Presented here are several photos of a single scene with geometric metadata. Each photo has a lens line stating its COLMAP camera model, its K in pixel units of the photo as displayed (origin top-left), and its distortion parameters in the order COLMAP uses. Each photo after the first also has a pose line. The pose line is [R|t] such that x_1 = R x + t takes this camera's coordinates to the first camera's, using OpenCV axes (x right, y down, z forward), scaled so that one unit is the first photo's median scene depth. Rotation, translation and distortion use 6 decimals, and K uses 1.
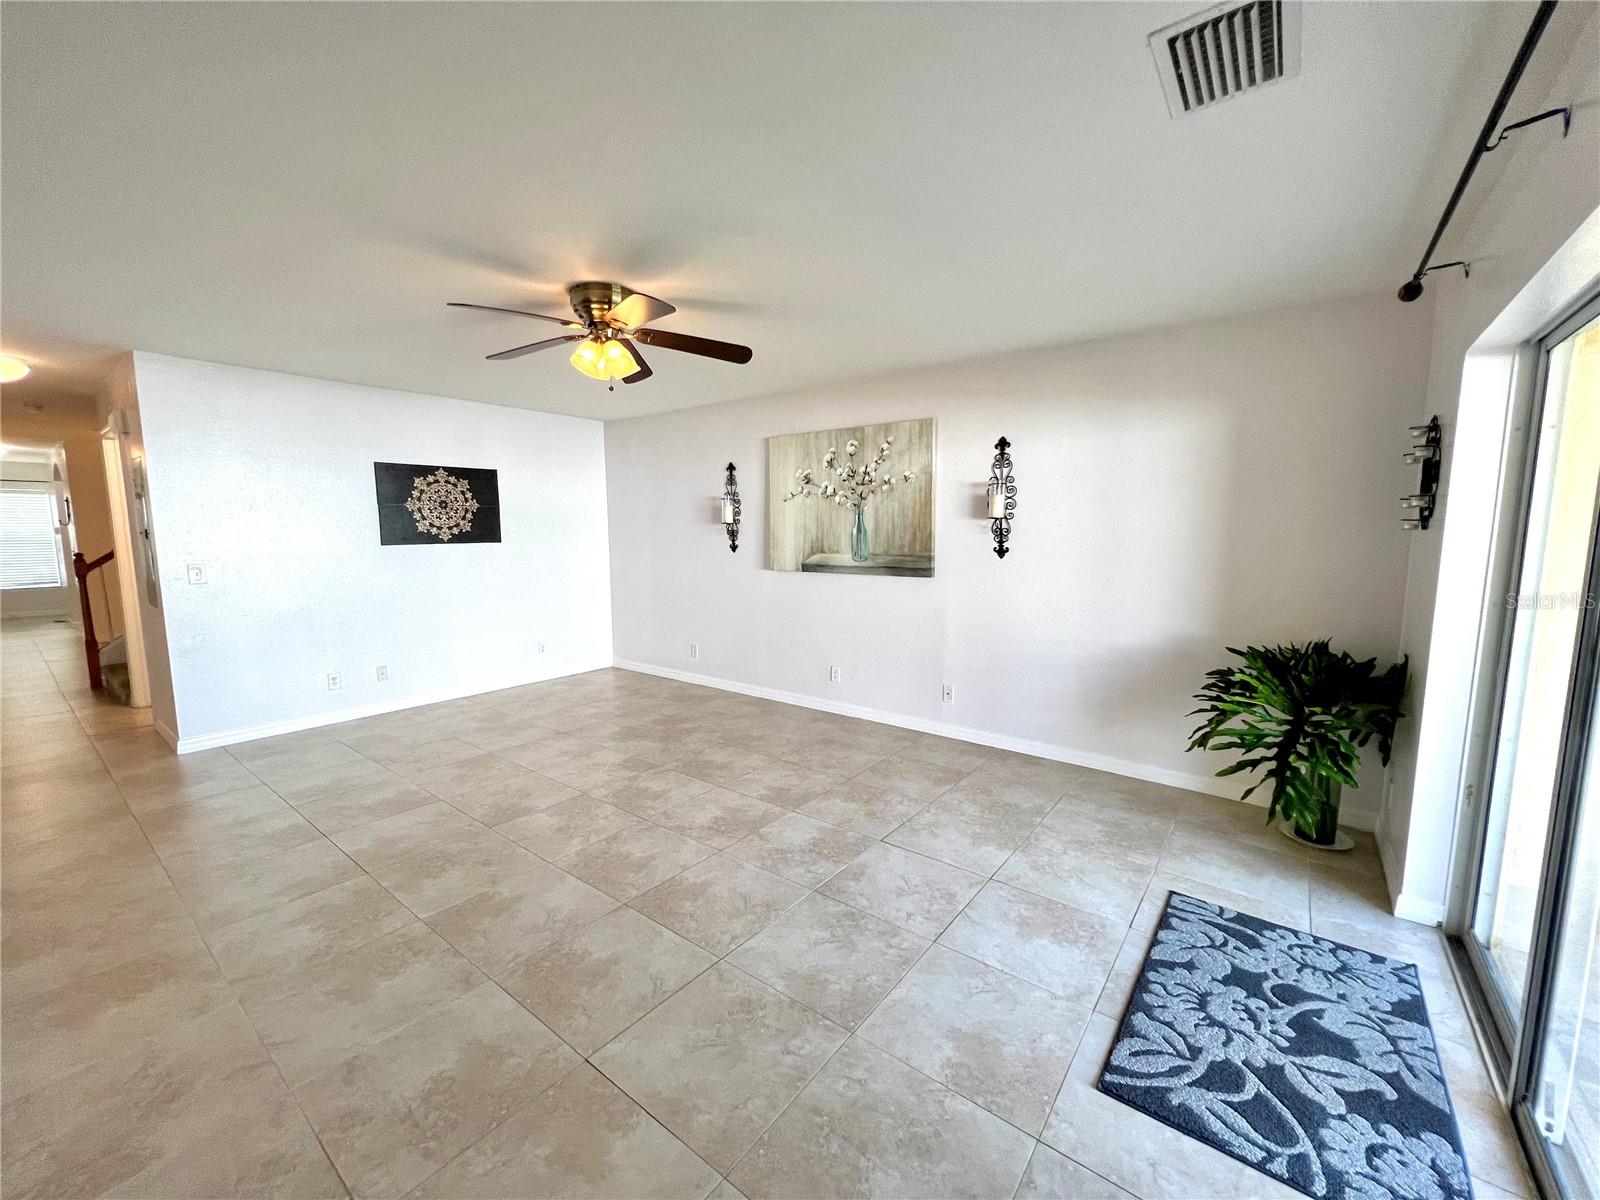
lens RADIAL K [[639.4, 0, 799.4], [0, 639.4, 602.8], [0, 0, 1]] dist [-0.002785, -0.000603]
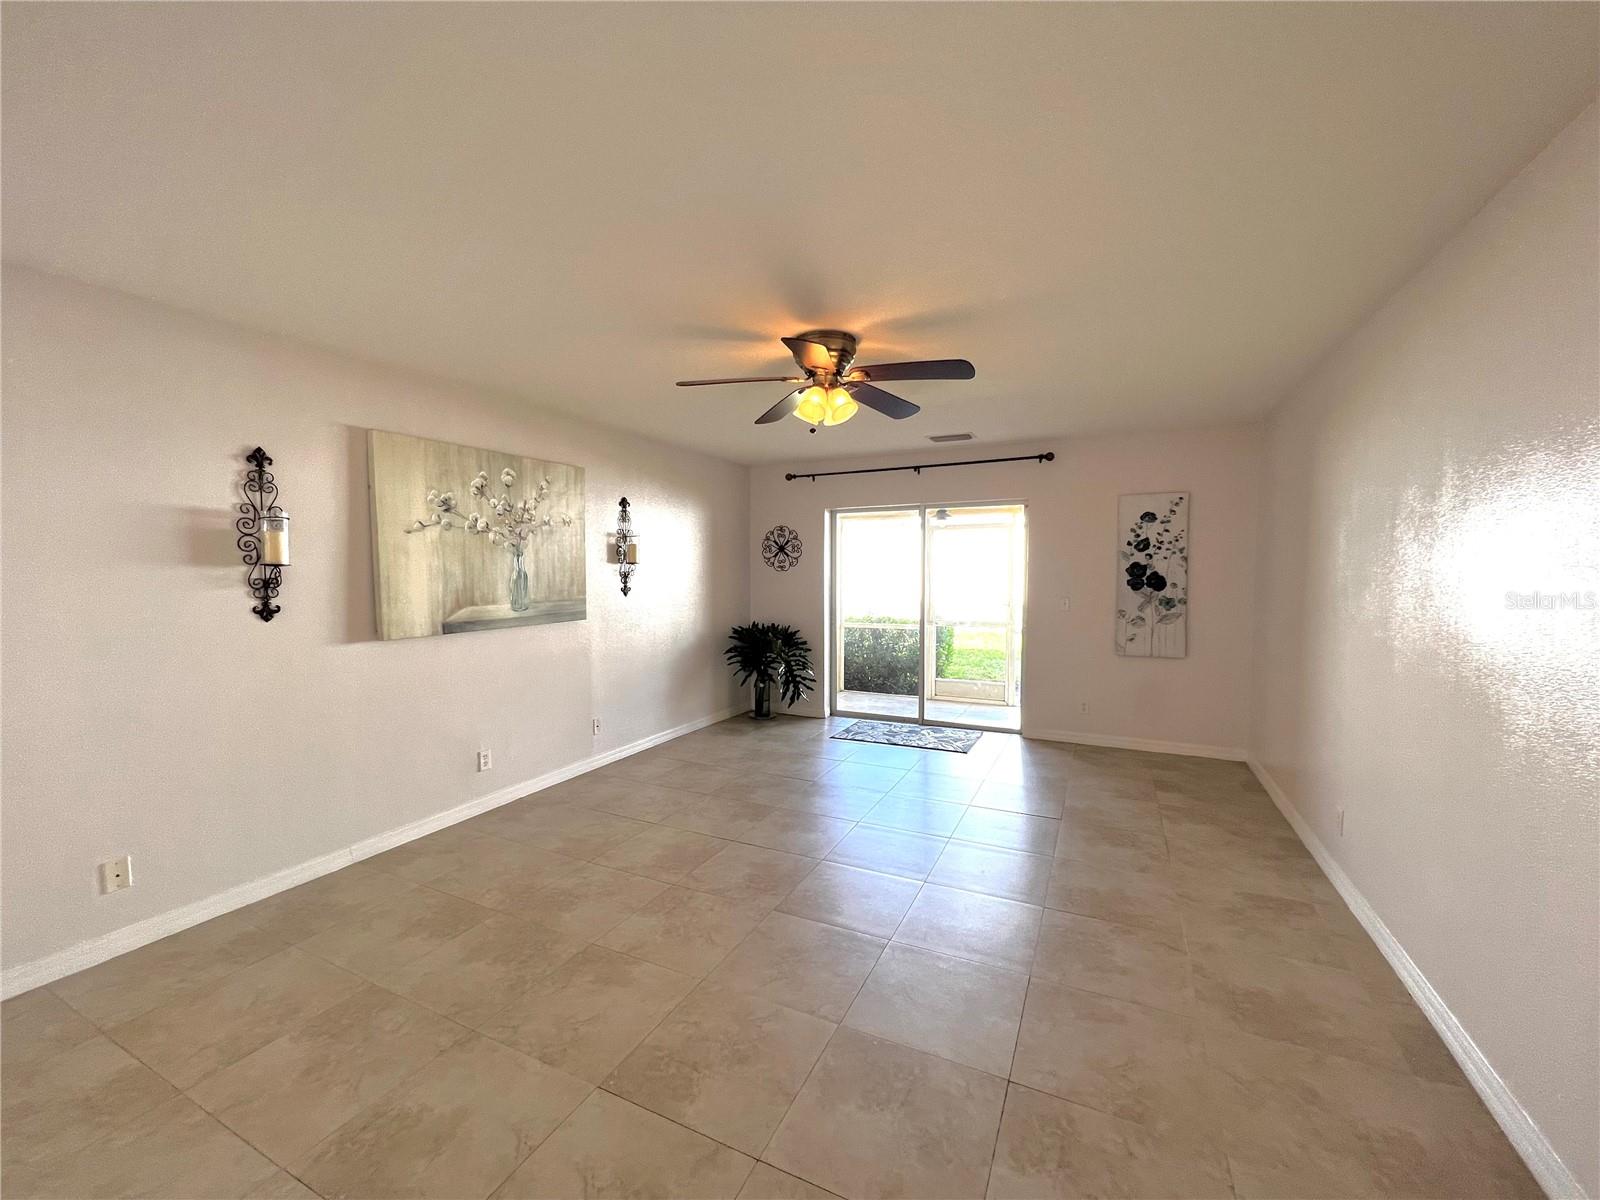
lens RADIAL K [[639.4, 0, 799.4], [0, 639.4, 602.8], [0, 0, 1]] dist [-0.002785, -0.000603]
pose [[-0.207314, -0.051195, 0.976934, -0.825533], [0.116413, 0.990243, 0.076596, -0.098861], [-0.971323, 0.129607, -0.199331, 0.815847]]
